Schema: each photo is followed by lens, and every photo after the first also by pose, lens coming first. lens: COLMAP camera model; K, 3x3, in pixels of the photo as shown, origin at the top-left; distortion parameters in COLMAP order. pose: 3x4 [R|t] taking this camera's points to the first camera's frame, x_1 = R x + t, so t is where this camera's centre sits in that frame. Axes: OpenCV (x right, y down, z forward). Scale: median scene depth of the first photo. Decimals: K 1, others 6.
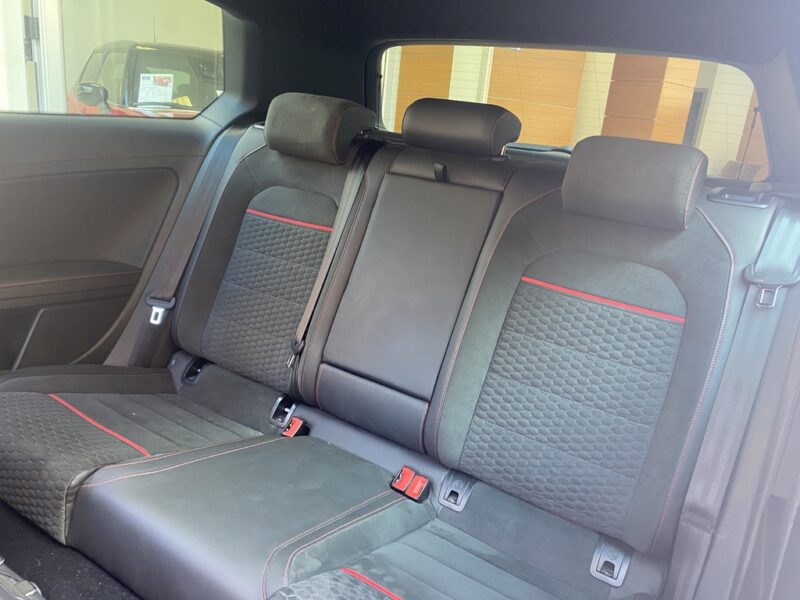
lens RADIAL K [[614.3, 0, 401.3], [0, 614.3, 307.6], [0, 0, 1]] dist [0.022372, 0.000431]
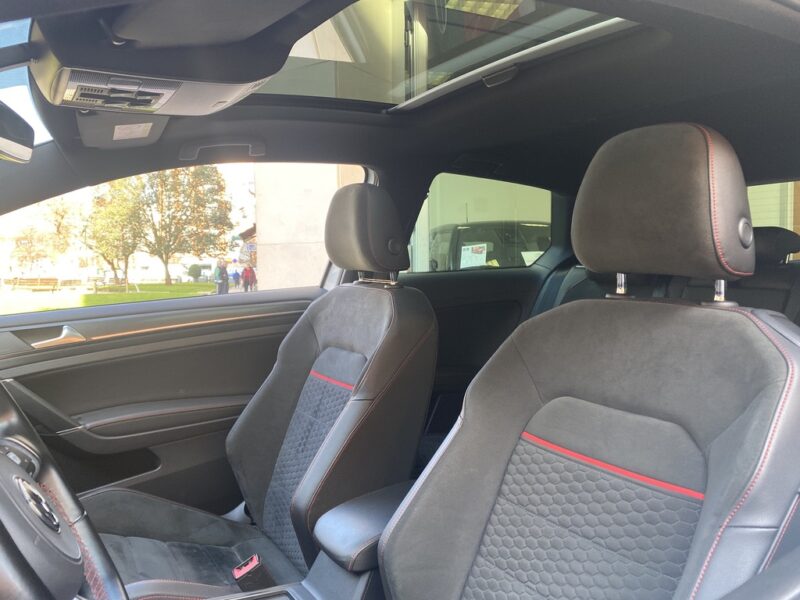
lens RADIAL K [[622.4, 0, 400.0], [0, 622.4, 300.0], [0, 0, 1]] dist [0.015118, -0.008173]
pose [[0.901584, -0.083841, -0.424401, -0.003633], [-0.029264, 0.966973, -0.253193, 0.054339], [0.431612, 0.240695, 0.869354, -0.137225]]
